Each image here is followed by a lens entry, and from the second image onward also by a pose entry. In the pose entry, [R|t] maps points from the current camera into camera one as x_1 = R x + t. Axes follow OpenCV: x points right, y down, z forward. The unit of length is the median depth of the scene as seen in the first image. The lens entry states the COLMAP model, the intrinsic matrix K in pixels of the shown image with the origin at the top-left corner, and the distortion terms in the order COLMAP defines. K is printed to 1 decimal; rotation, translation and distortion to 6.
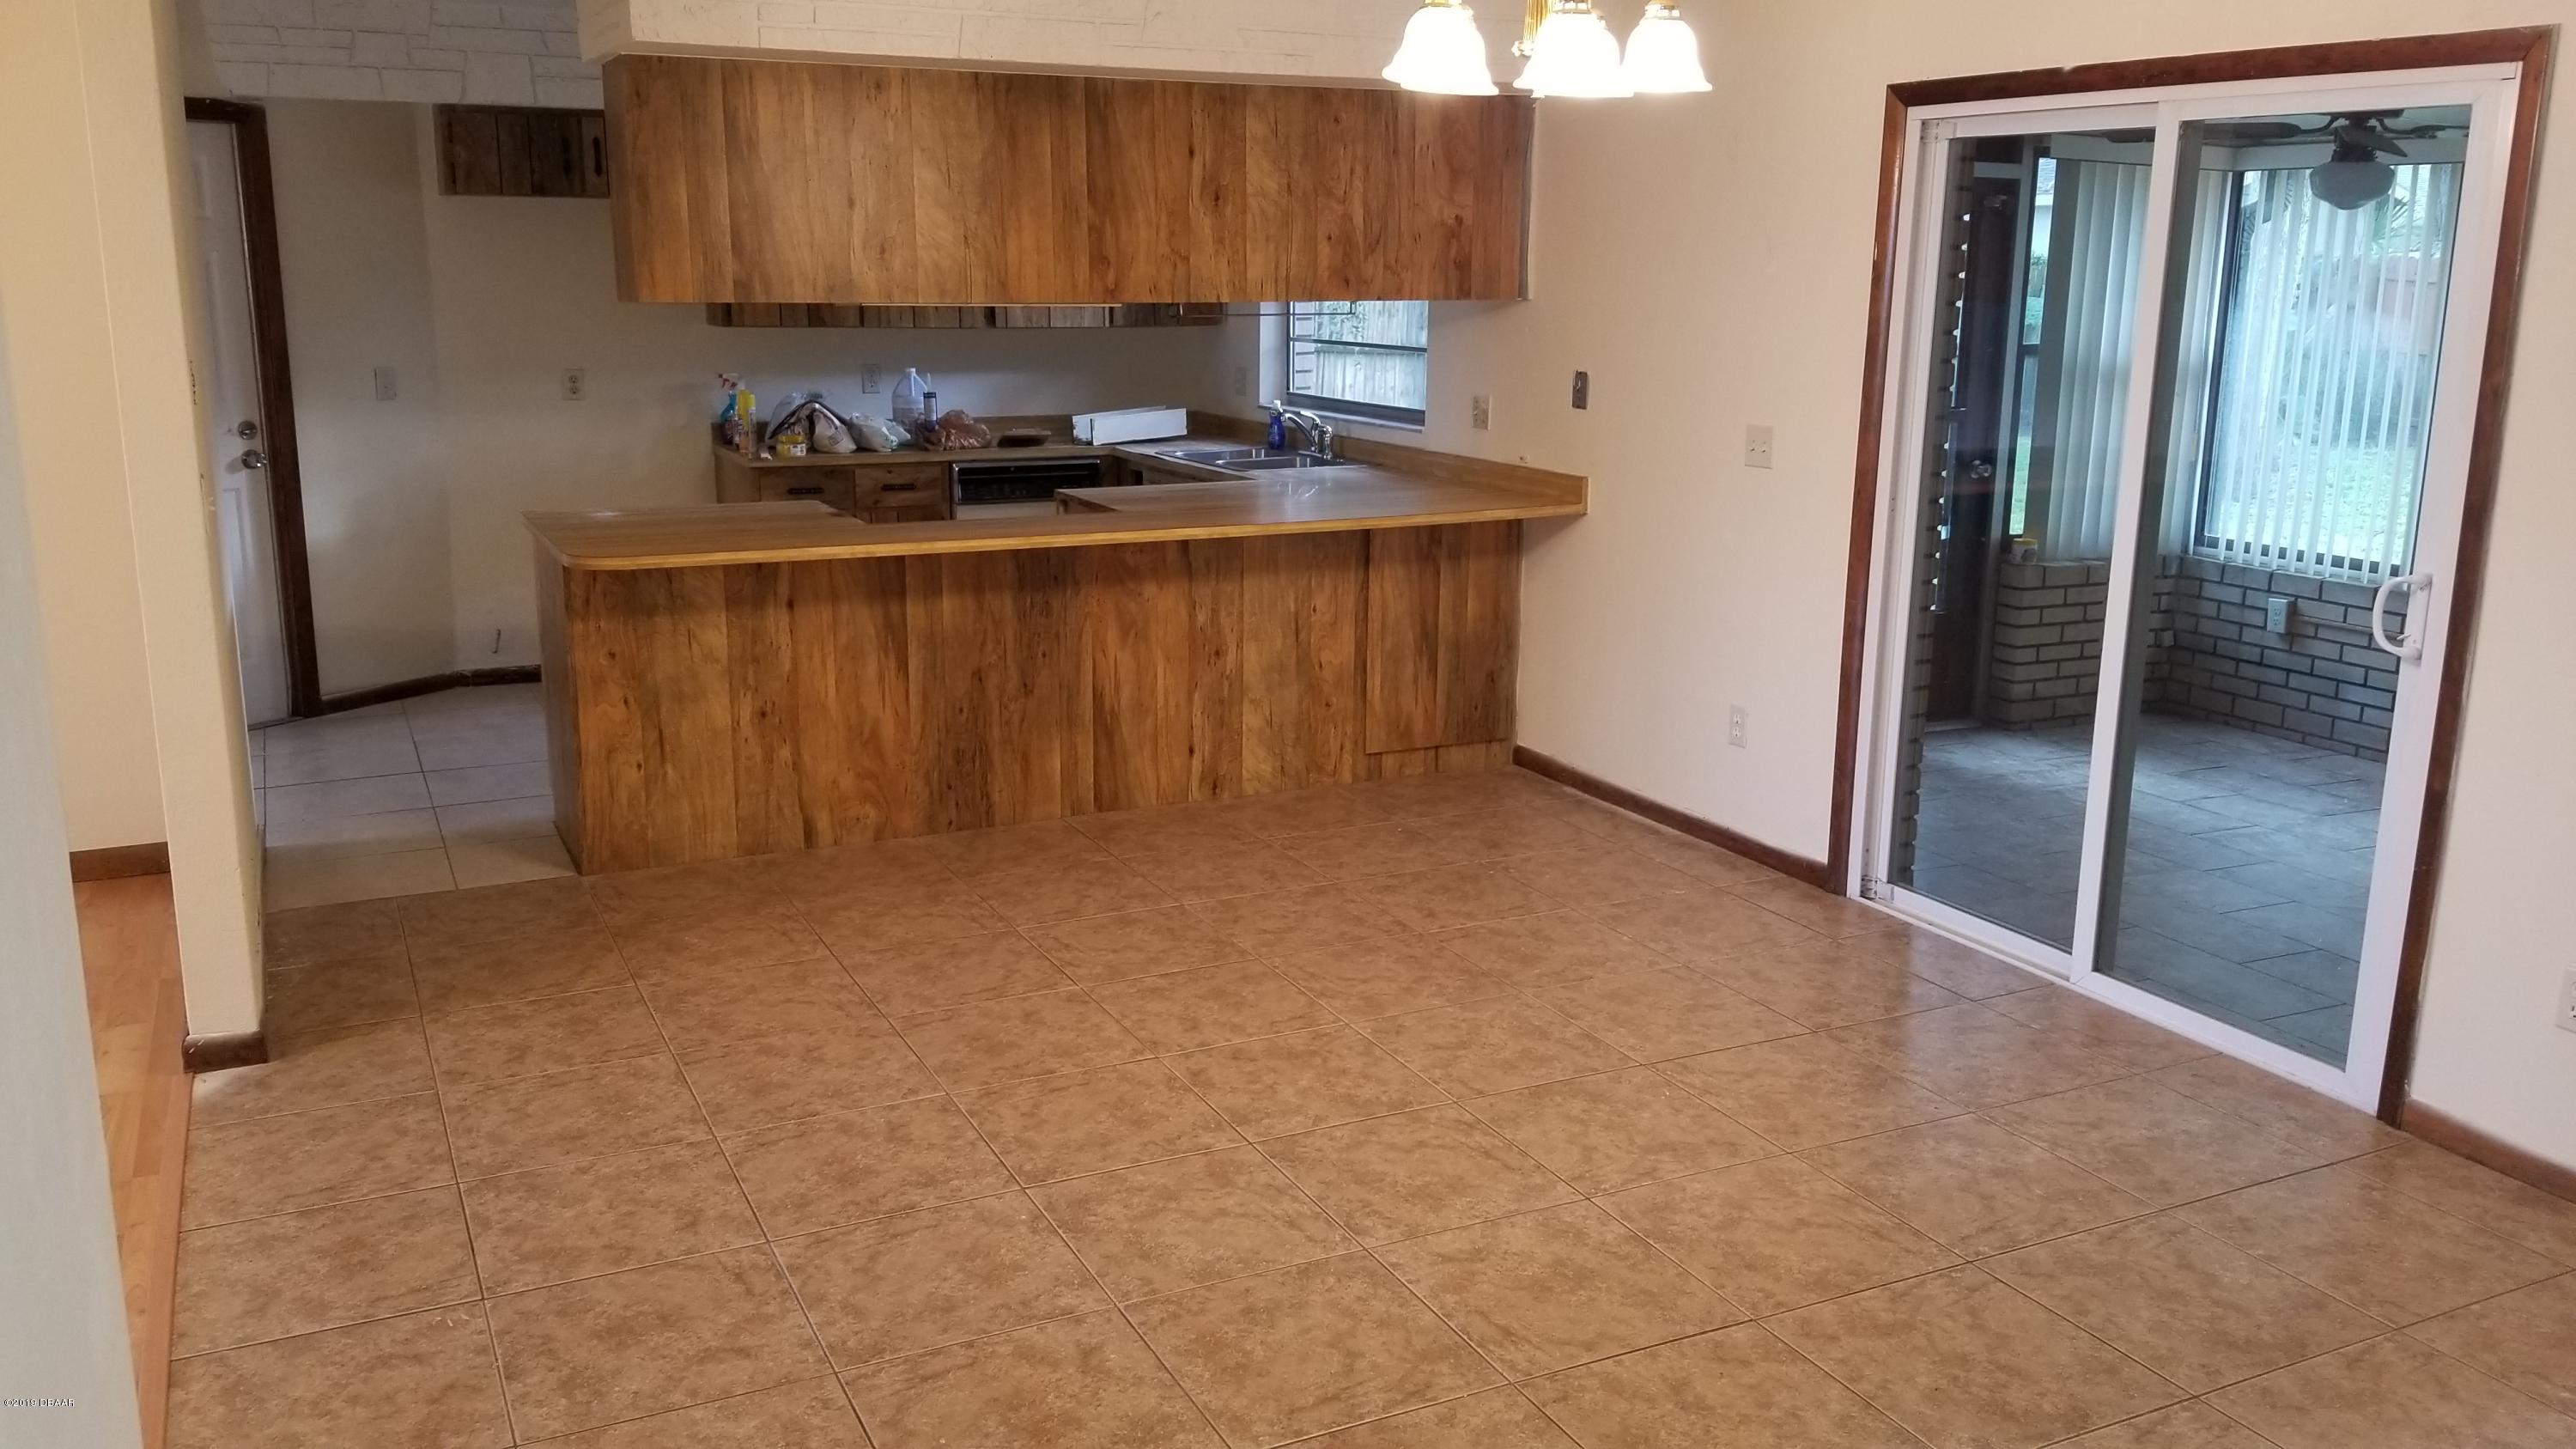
lens RADIAL K [[2011.9, 0, 1270.6], [0, 2011.9, 701.8], [0, 0, 1]] dist [0.079674, -0.148948]
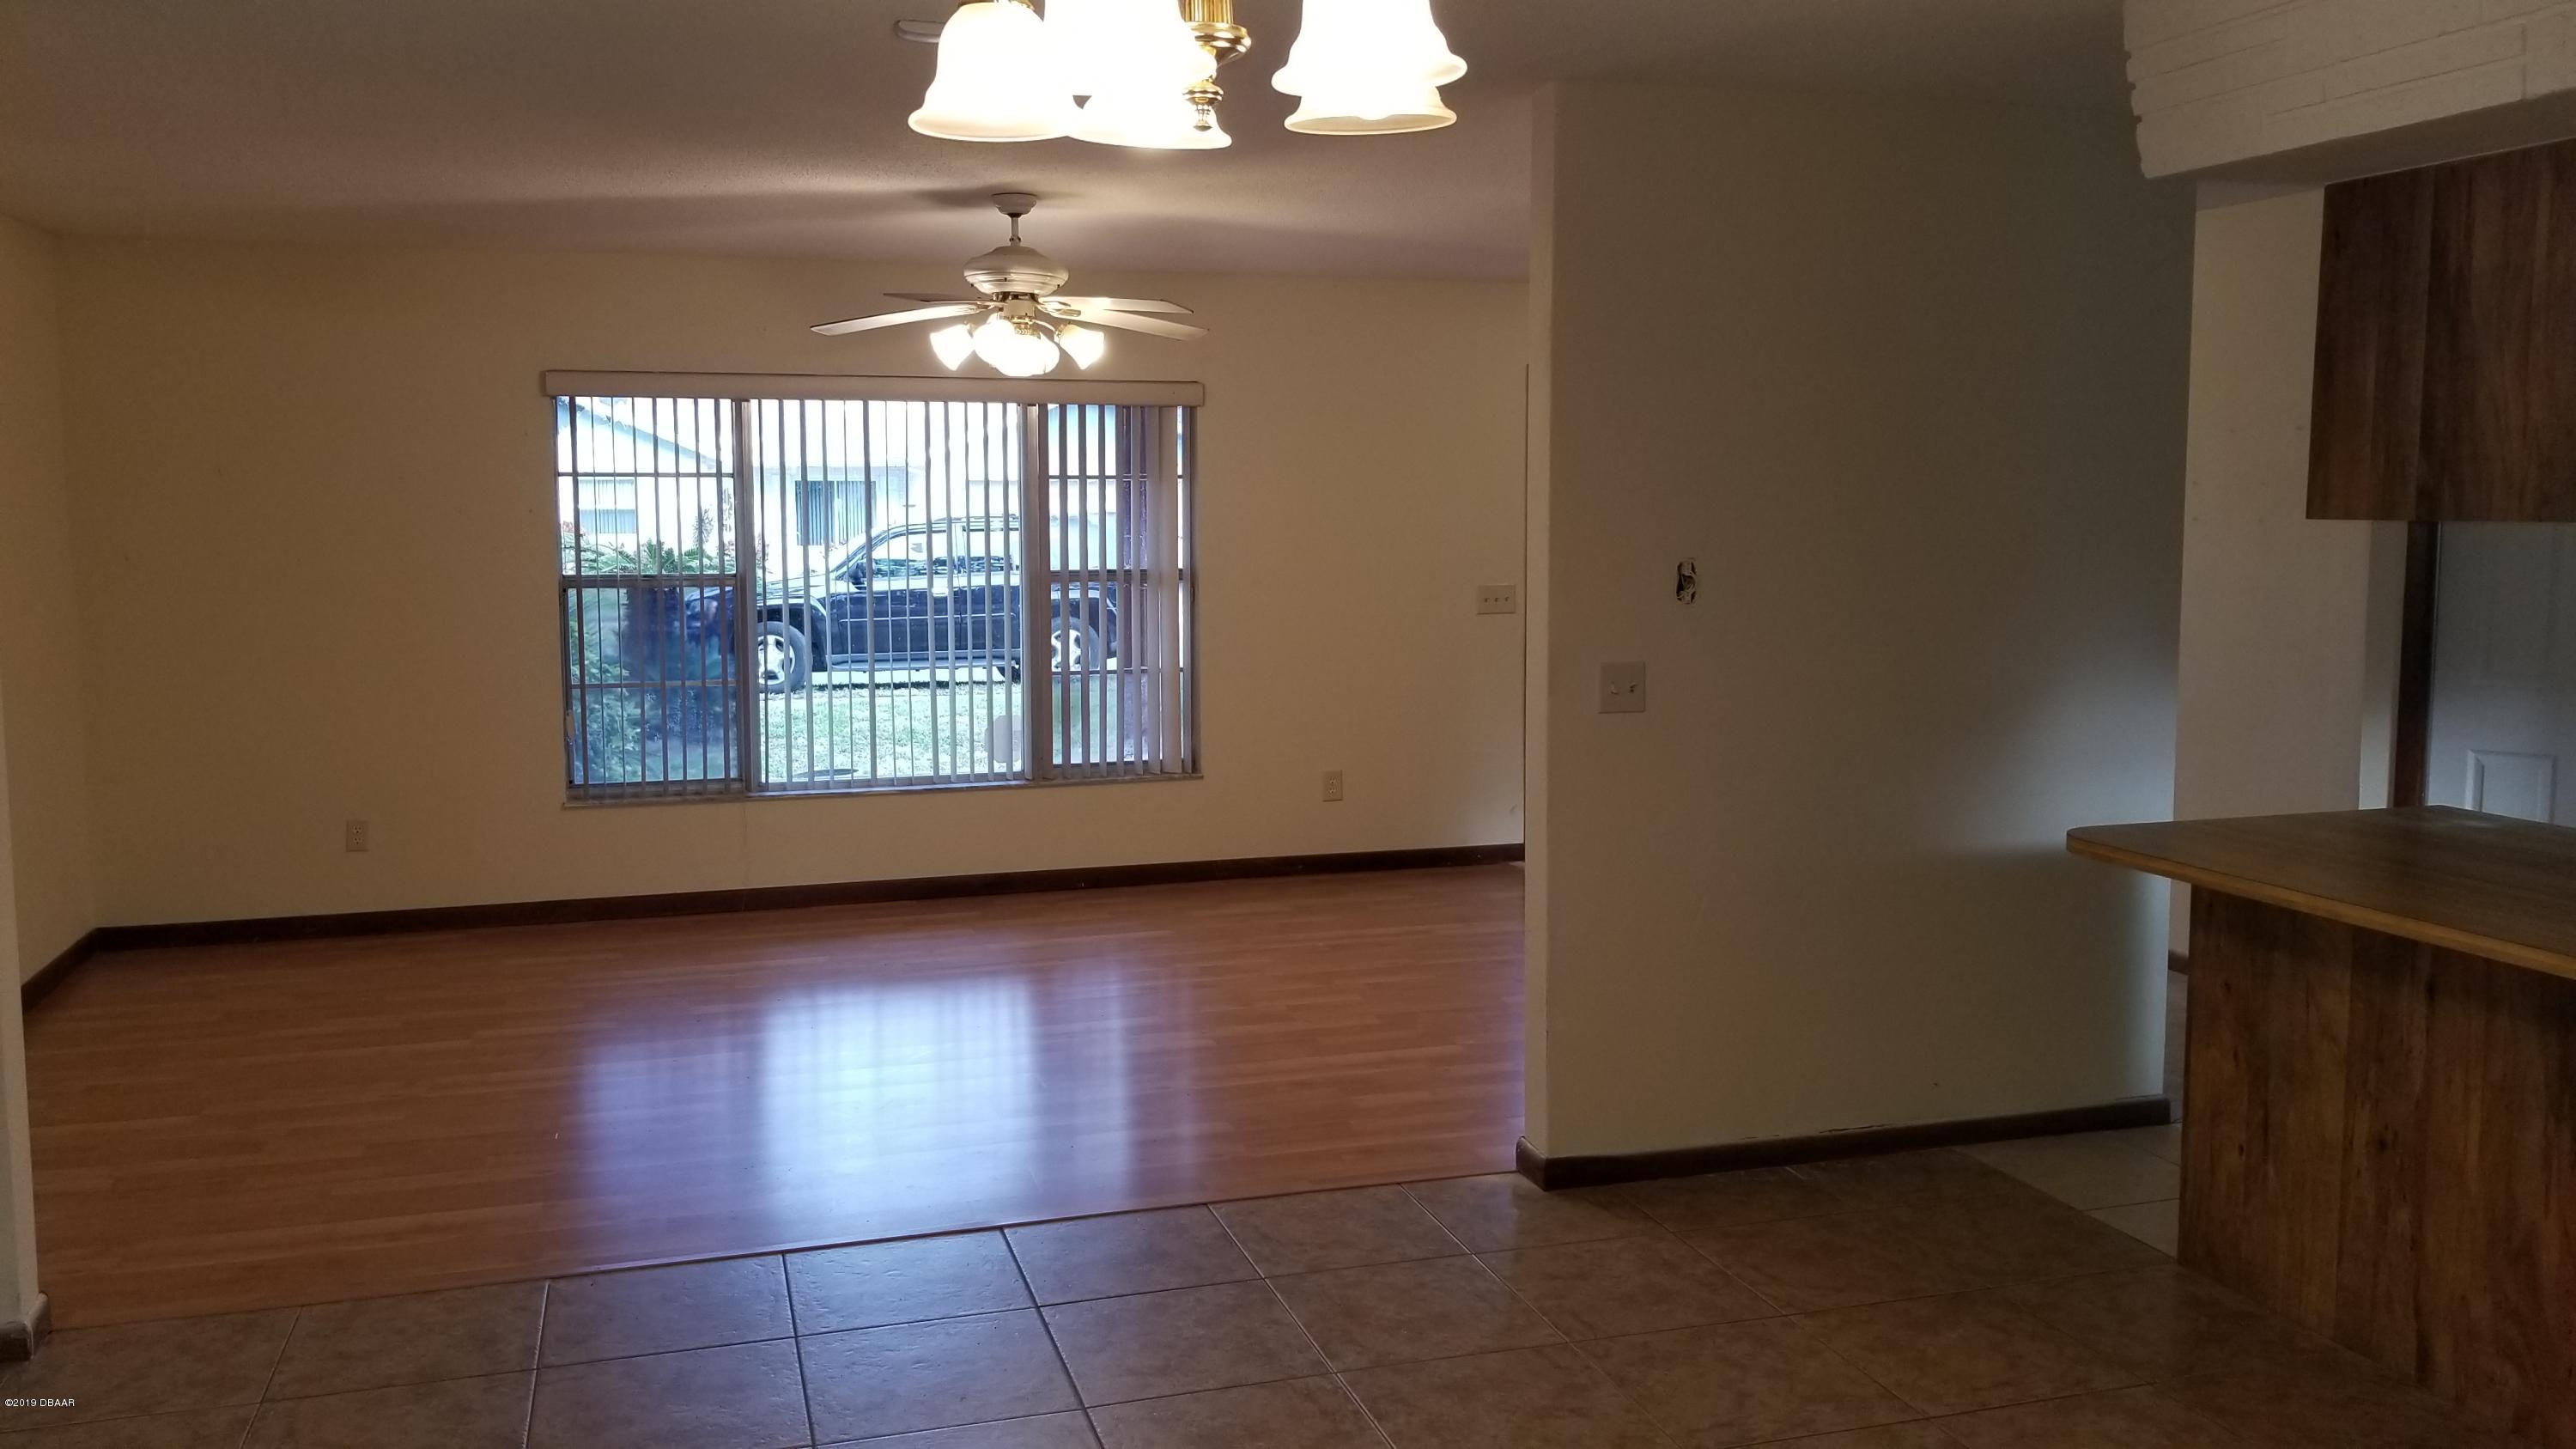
lens RADIAL K [[2011.9, 0, 1265.8], [0, 2011.9, 682.2], [0, 0, 1]] dist [0.079674, -0.148948]
pose [[-0.166380, 0.081051, -0.982725, 0.465756], [-0.210694, 0.970677, 0.115729, -0.146904], [0.963289, 0.226310, -0.144424, 0.763920]]
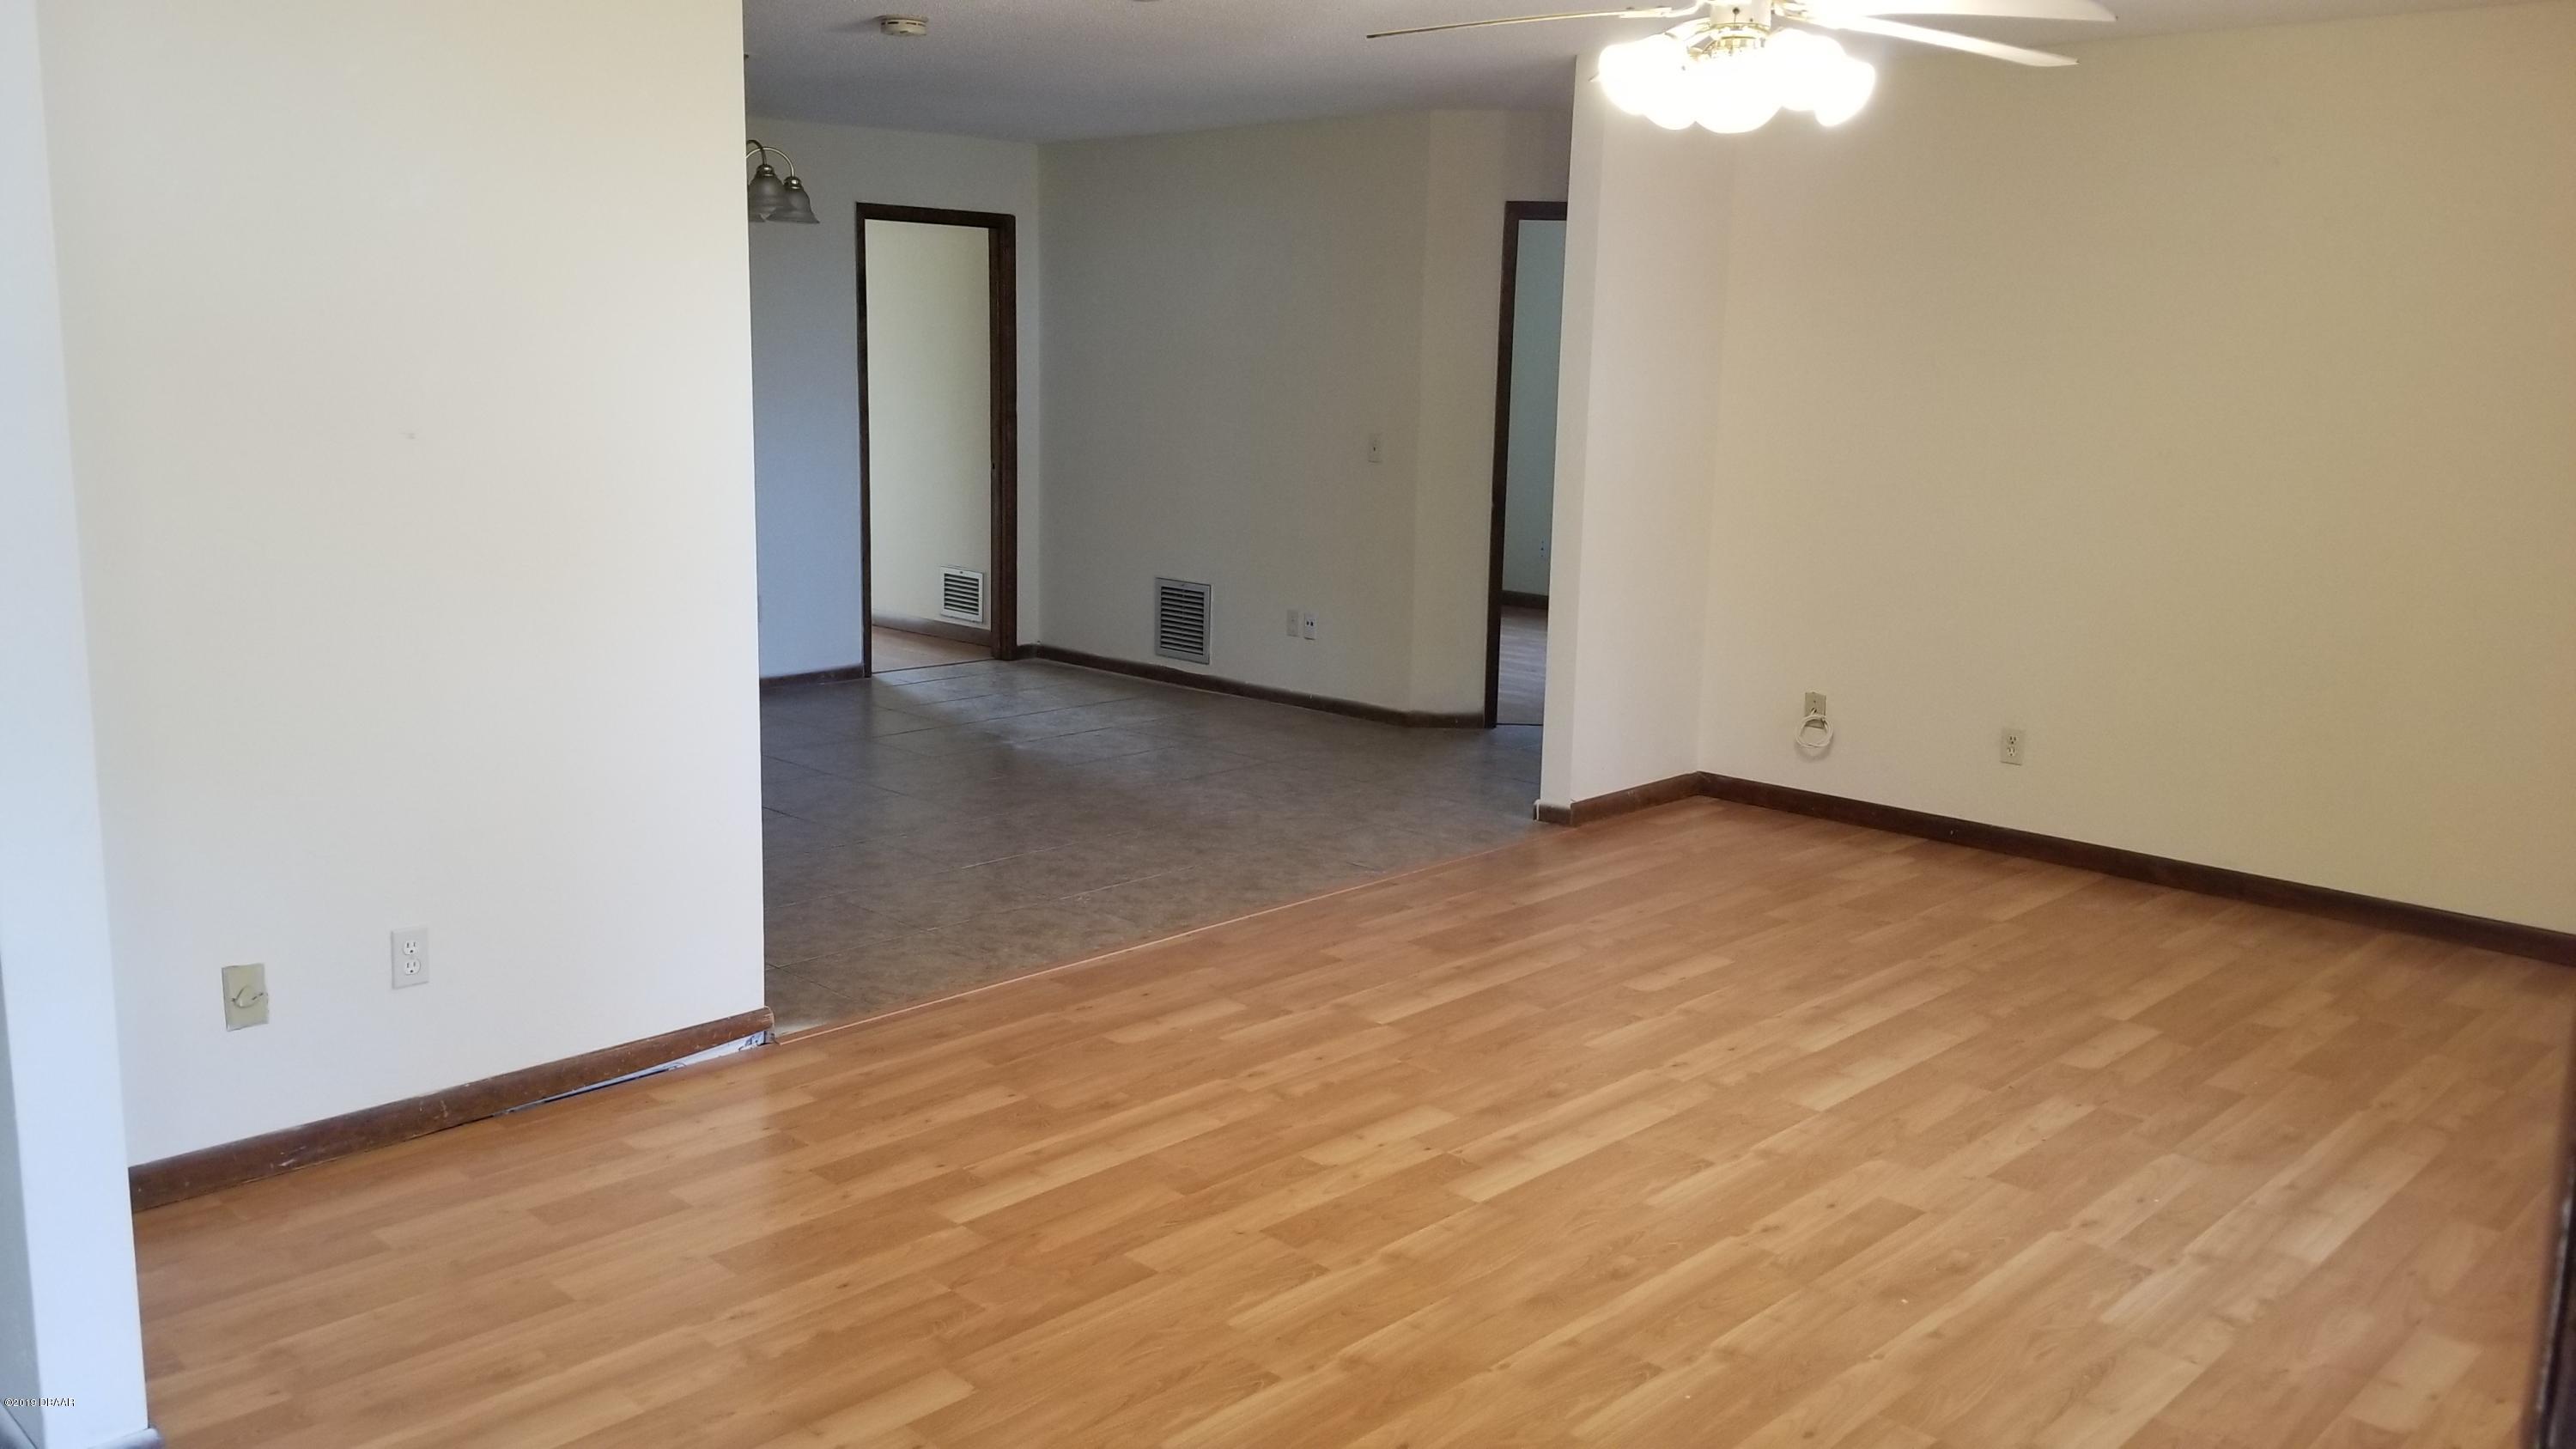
lens RADIAL K [[2011.9, 0, 1248.6], [0, 2011.9, 633.3], [0, 0, 1]] dist [0.079674, -0.148948]
pose [[-0.331962, -0.149032, 0.931445, -1.263851], [0.183645, 0.958336, 0.218784, -0.171650], [-0.925244, 0.243683, -0.290763, 0.811650]]
